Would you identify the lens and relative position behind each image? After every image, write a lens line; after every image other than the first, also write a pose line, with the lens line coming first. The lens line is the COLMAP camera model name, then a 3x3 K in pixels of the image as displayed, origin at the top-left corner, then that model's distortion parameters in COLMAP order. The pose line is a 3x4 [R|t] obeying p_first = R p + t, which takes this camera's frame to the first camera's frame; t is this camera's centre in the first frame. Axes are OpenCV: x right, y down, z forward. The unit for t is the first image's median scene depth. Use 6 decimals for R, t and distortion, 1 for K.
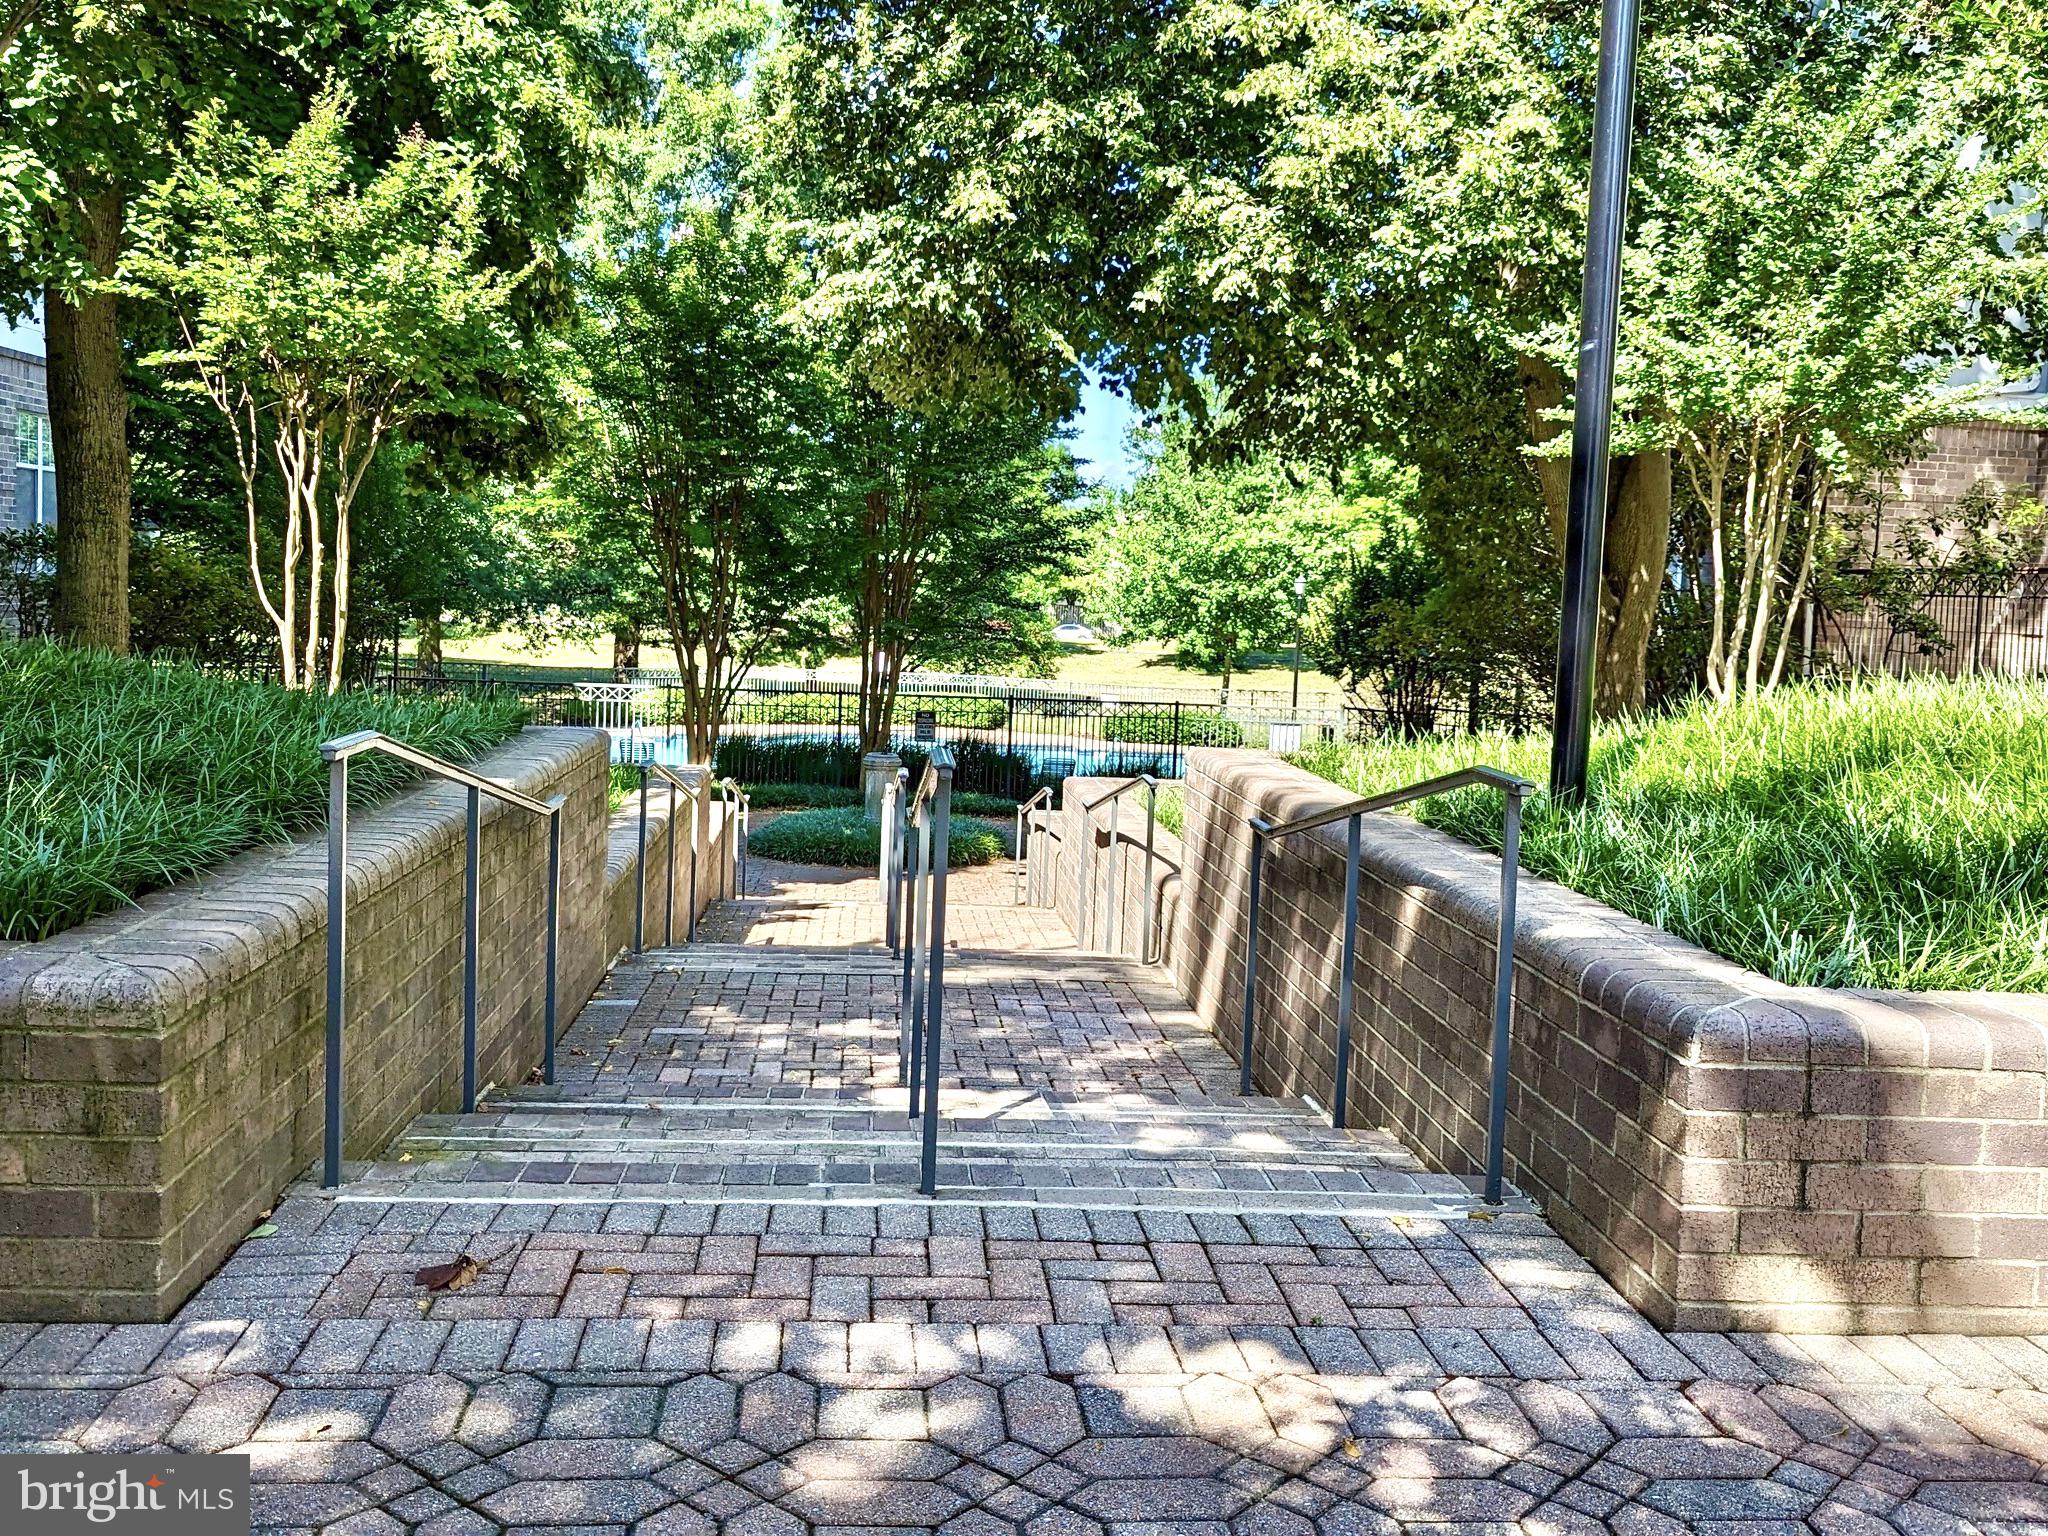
lens RADIAL K [[1951.3, 0, 1012.7], [0, 1951.3, 766.3], [0, 0, 1]] dist [0.021057, 0.000000]
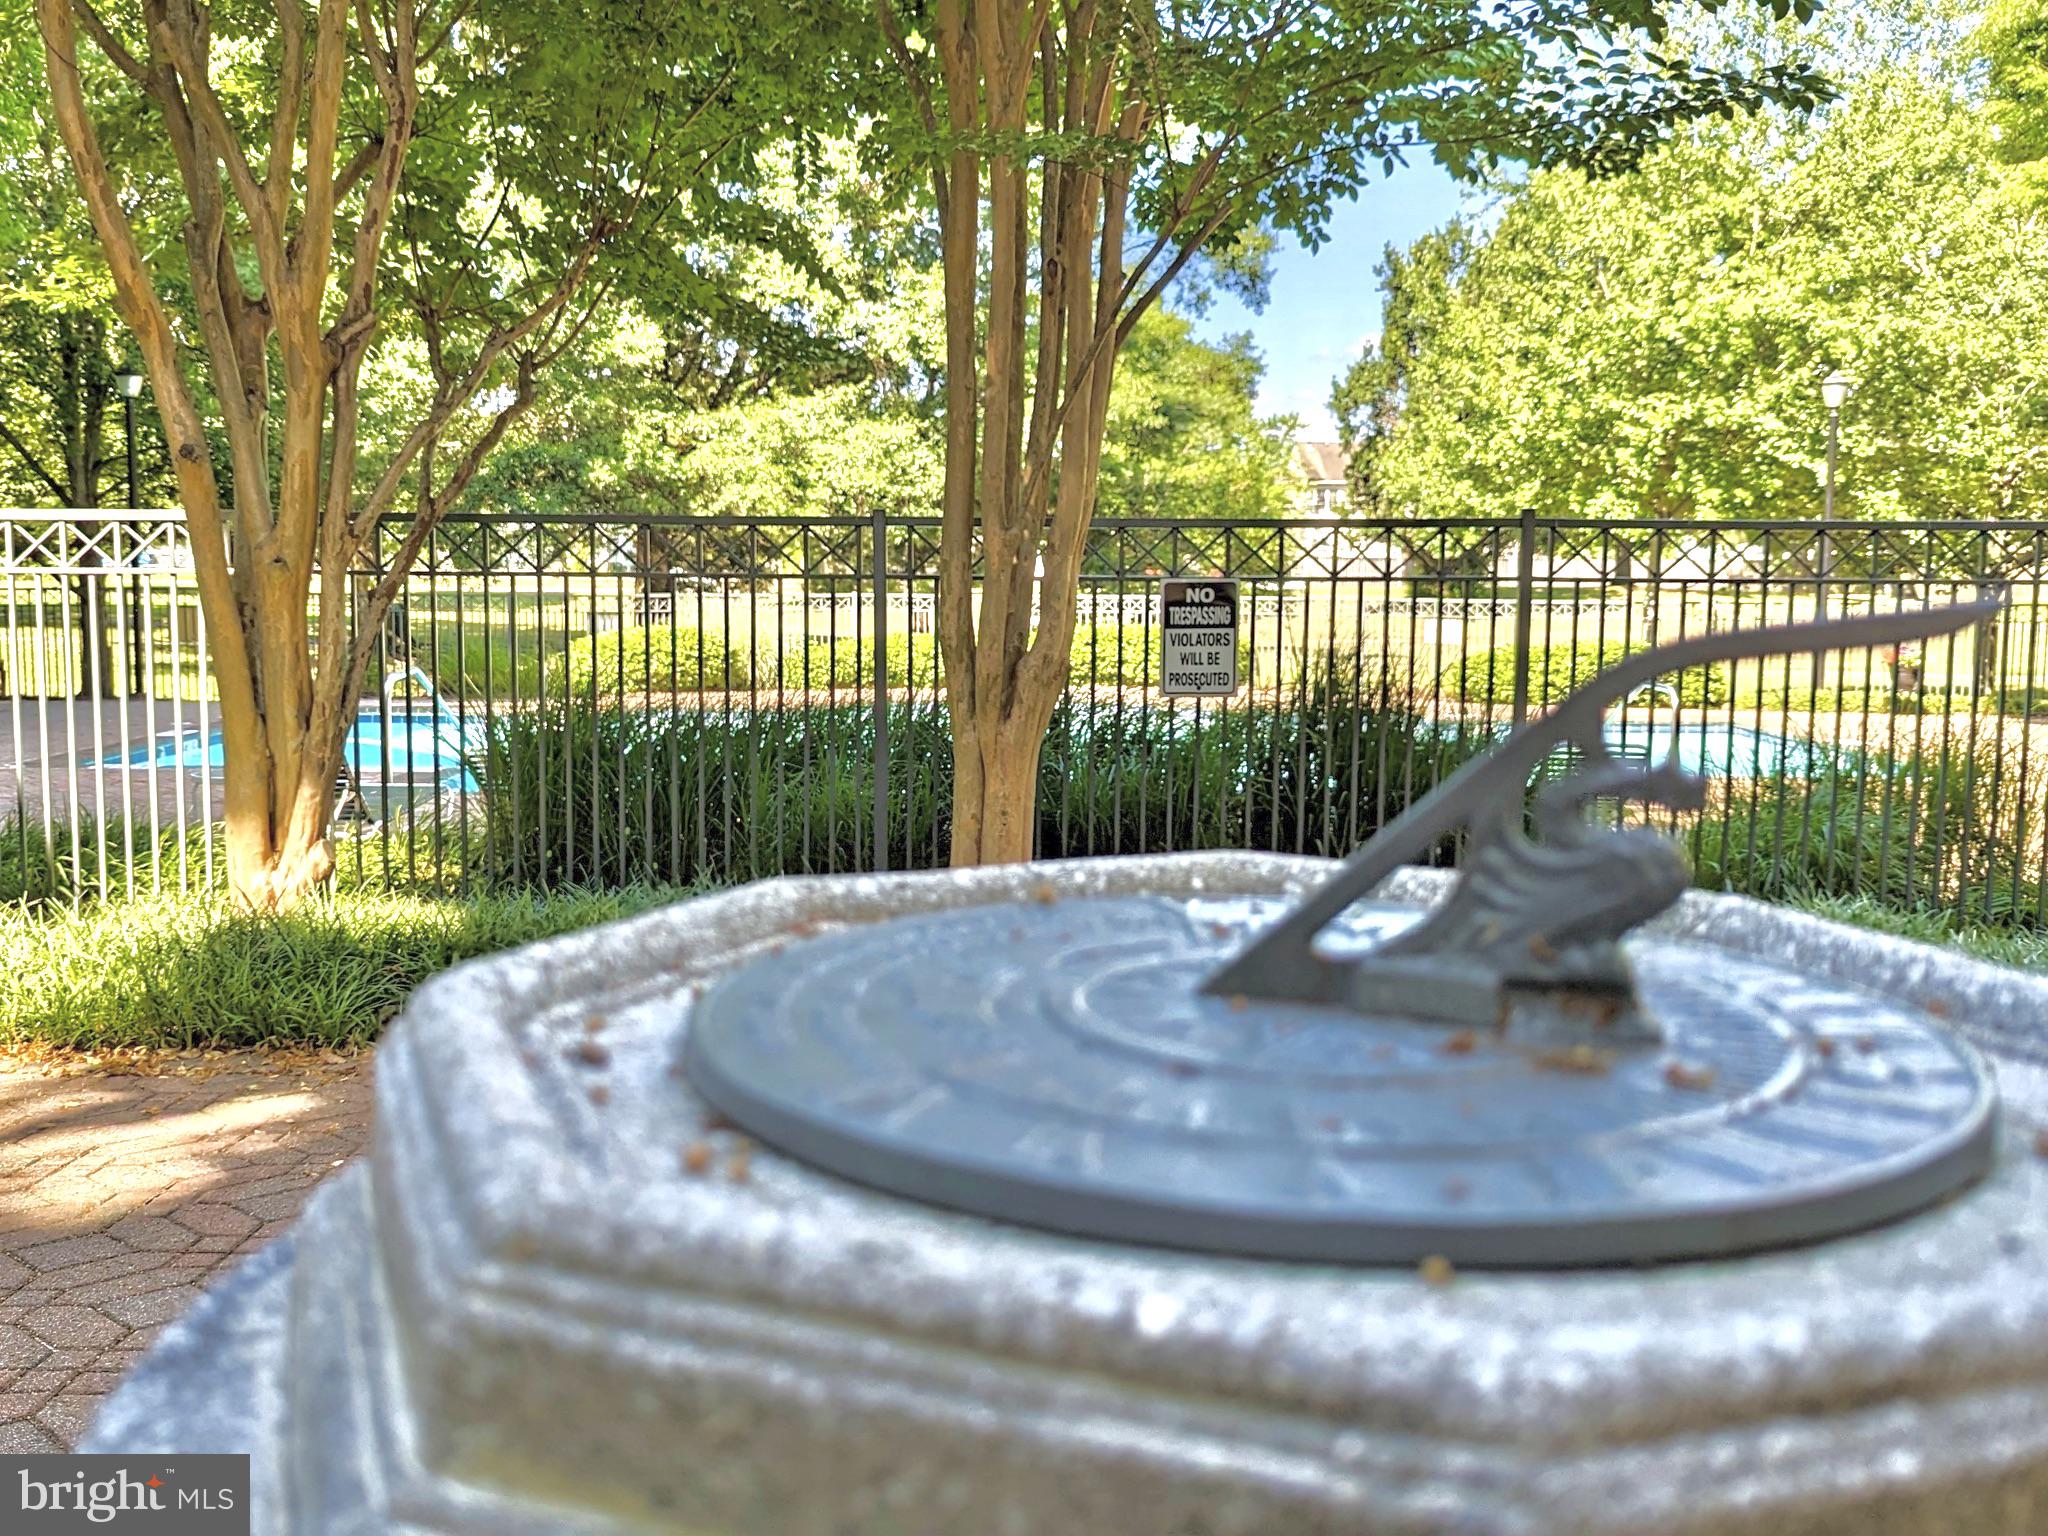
lens RADIAL K [[1951.3, 0, 1024.3], [0, 1951.3, 763.0], [0, 0, 1]] dist [0.021057, 0.000000]
pose [[0.997892, -0.019465, -0.061914, -0.035129], [0.020054, 0.999759, 0.008912, -0.003805], [0.061725, -0.010135, 0.998042, 0.467990]]
